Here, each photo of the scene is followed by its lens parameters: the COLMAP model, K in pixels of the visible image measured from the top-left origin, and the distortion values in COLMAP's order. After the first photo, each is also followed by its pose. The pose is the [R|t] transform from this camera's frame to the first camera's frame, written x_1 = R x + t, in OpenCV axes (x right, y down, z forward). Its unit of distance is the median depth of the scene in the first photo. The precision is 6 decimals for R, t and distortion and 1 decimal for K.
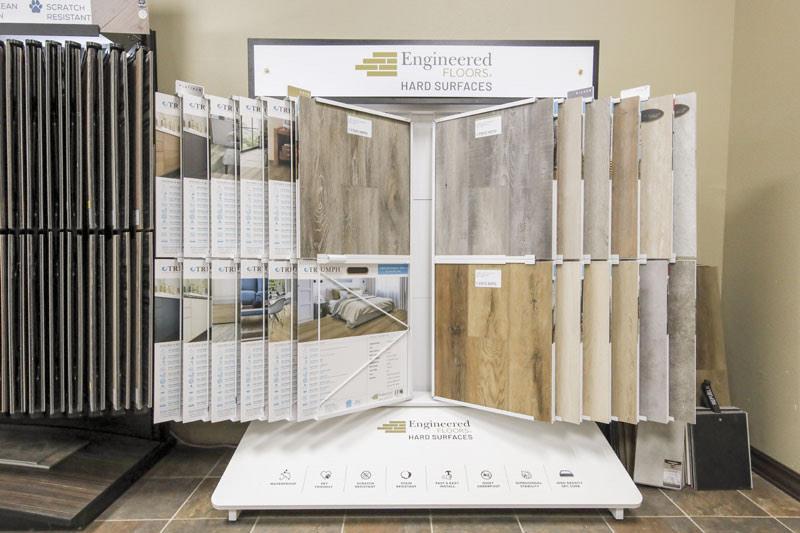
lens RADIAL K [[480.5, 0, 401.8], [0, 480.5, 260.5], [0, 0, 1]] dist [0.016904, -0.005102]
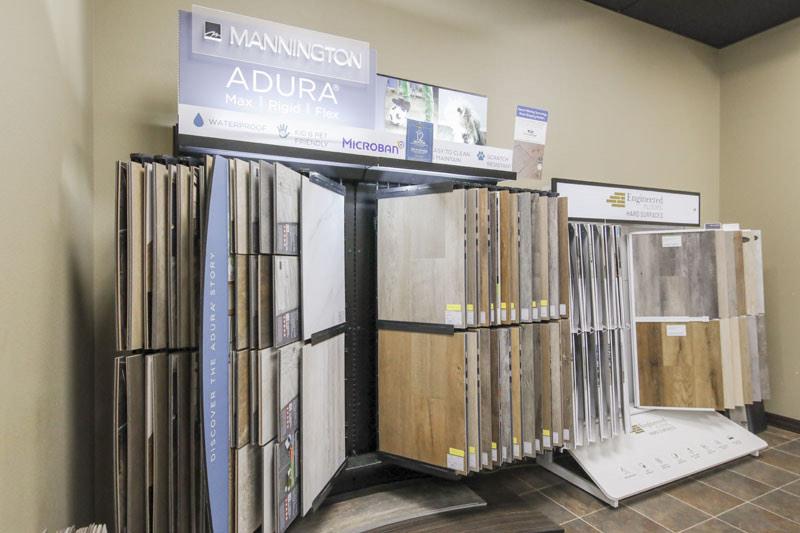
lens RADIAL K [[414.8, 0, 407.1], [0, 414.8, 266.2], [0, 0, 1]] dist [0.003332, -0.005809]
pose [[0.915095, -0.011708, 0.403068, -1.271733], [0.029439, 0.998851, -0.037821, -0.161093], [-0.402162, 0.046475, 0.914388, 0.036927]]
